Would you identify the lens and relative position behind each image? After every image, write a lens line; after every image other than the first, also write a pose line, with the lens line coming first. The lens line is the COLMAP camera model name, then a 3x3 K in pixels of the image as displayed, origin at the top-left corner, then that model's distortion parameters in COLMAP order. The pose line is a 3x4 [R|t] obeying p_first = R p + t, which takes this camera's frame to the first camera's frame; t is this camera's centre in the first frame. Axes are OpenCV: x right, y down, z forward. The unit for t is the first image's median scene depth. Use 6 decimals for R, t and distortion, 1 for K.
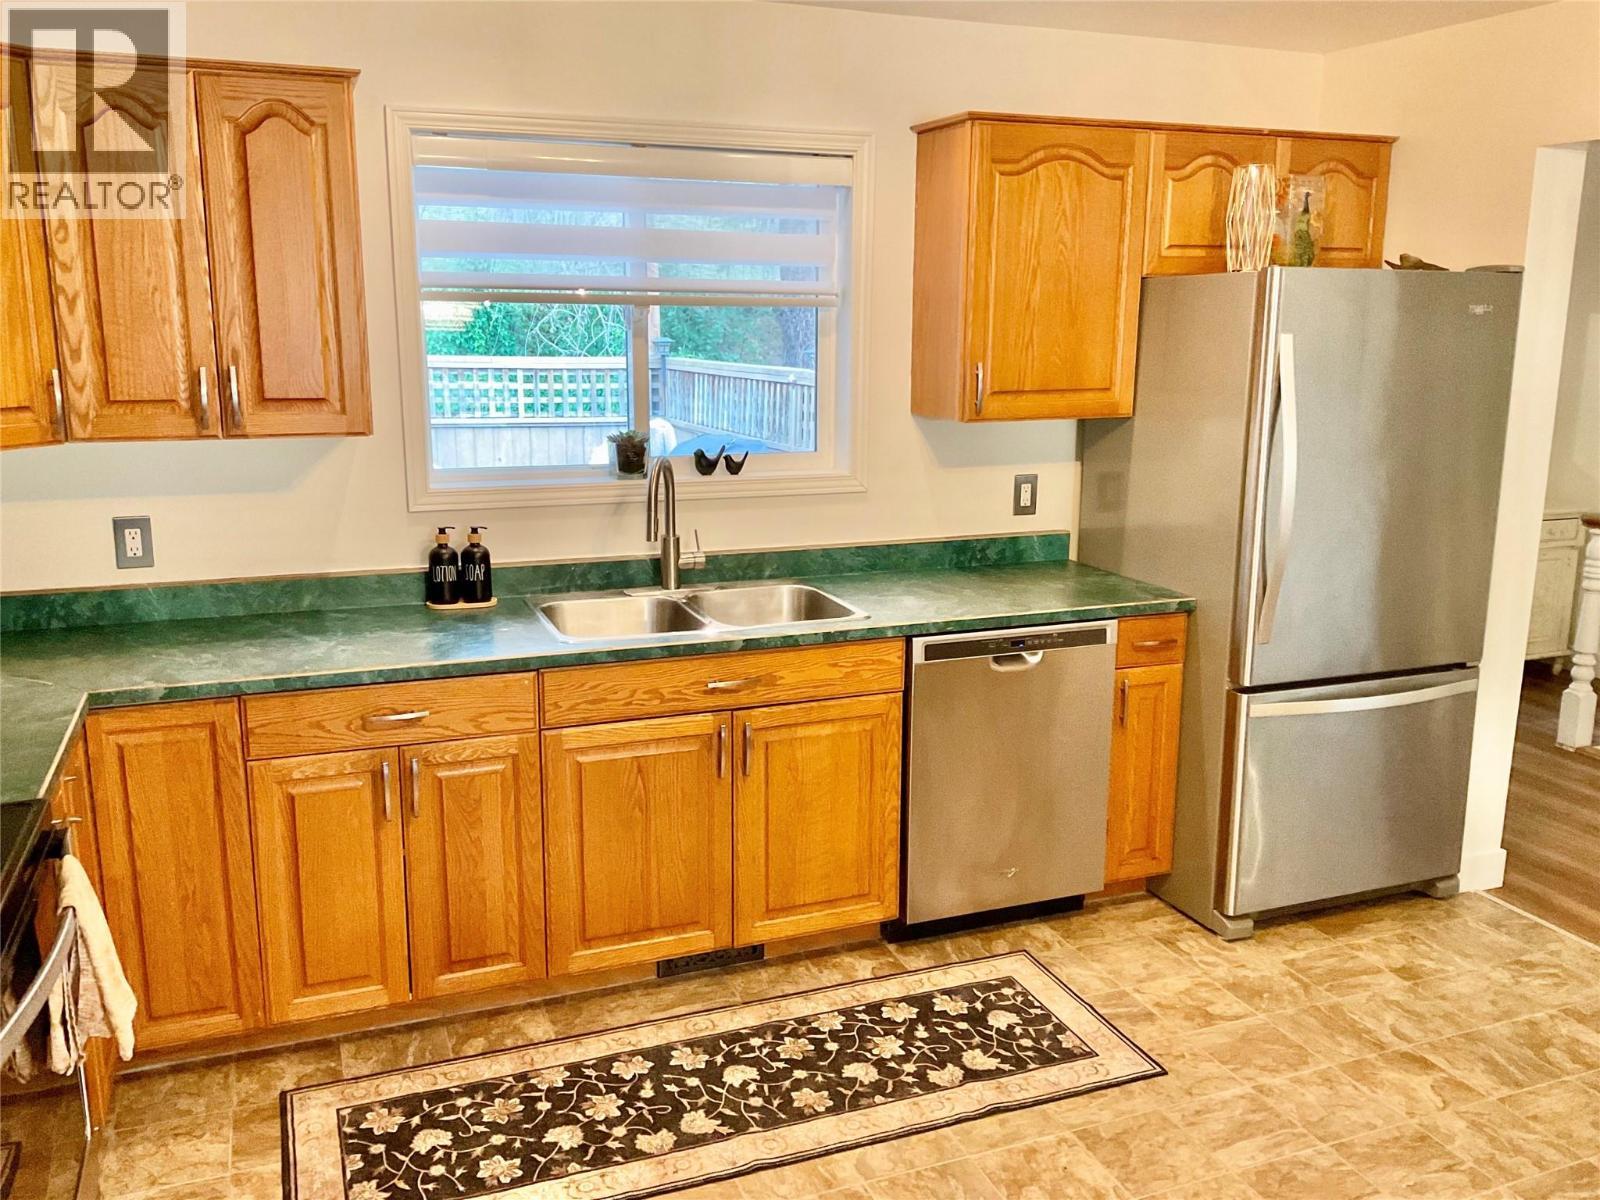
lens RADIAL K [[1344.8, 0, 841.0], [0, 1344.8, 574.8], [0, 0, 1]] dist [0.070024, -0.081617]
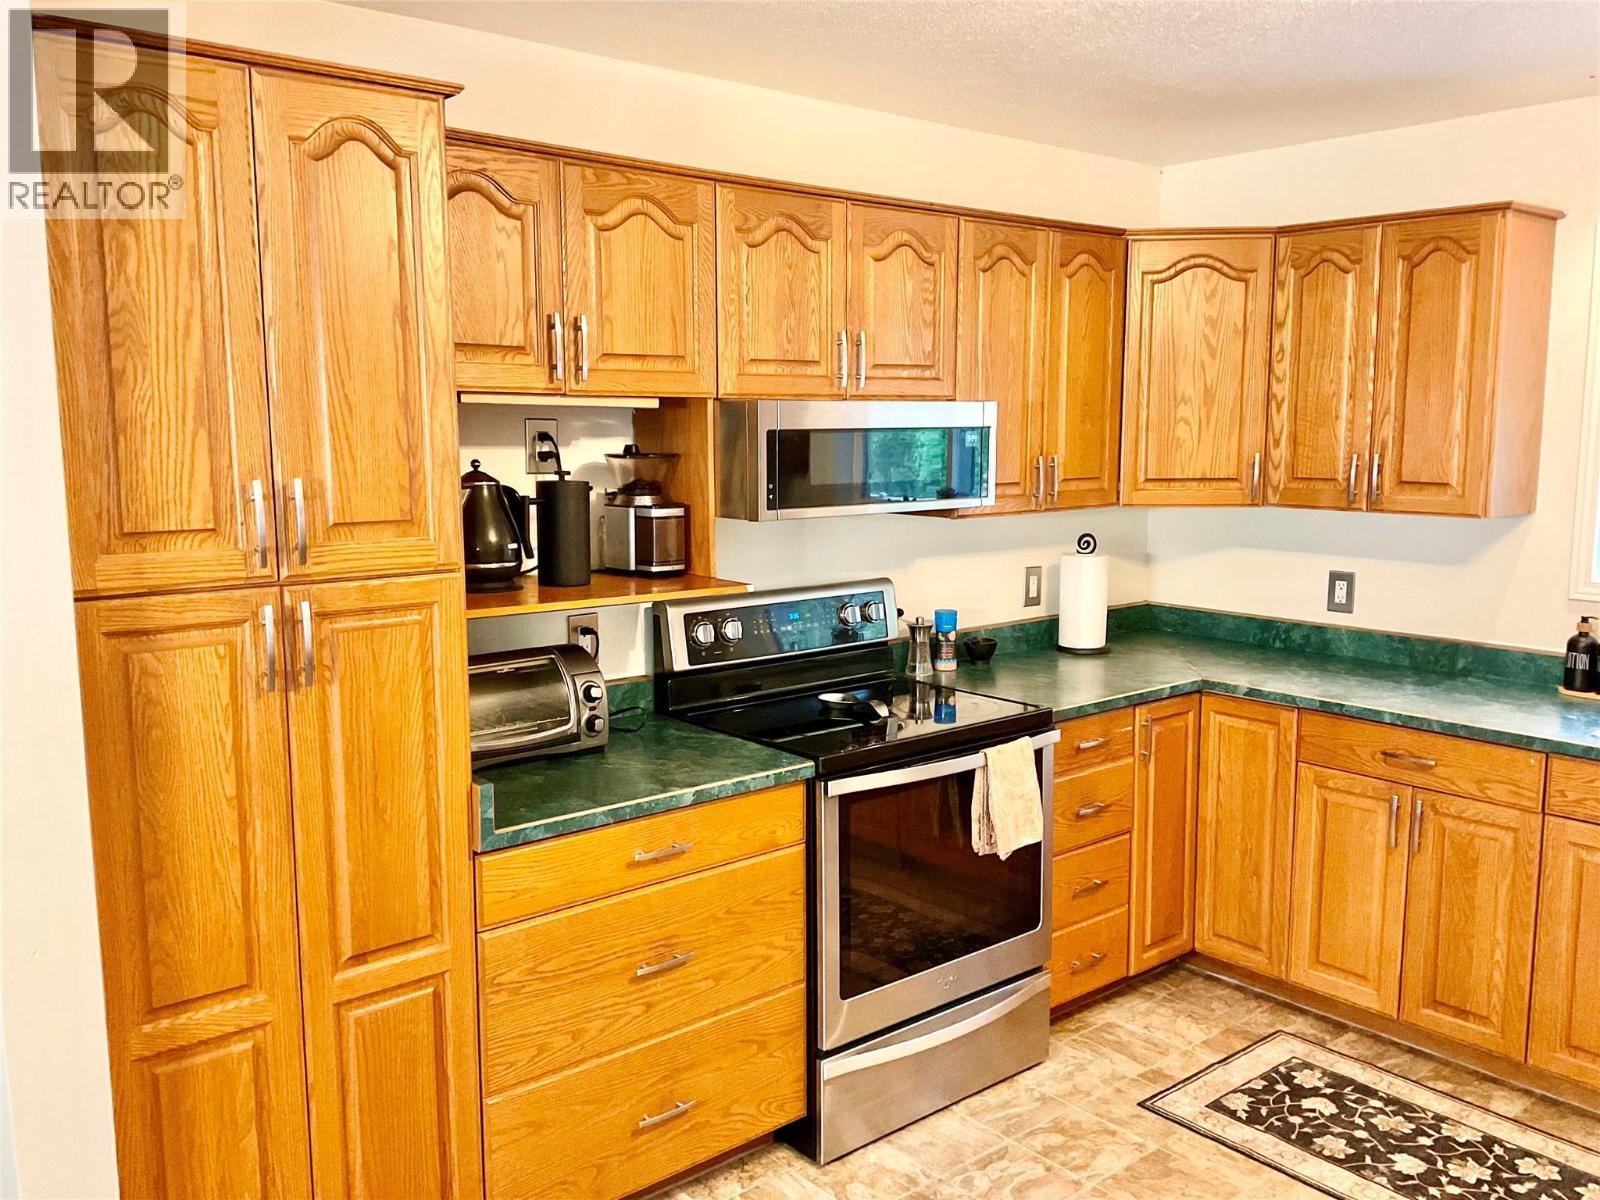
lens RADIAL K [[1344.8, 0, 805.4], [0, 1344.8, 602.6], [0, 0, 1]] dist [0.070024, -0.081617]
pose [[0.319638, 0.121617, -0.939702, 0.577206], [-0.185067, 0.980642, 0.063965, -0.003092], [0.929291, 0.153463, 0.335958, 0.120580]]
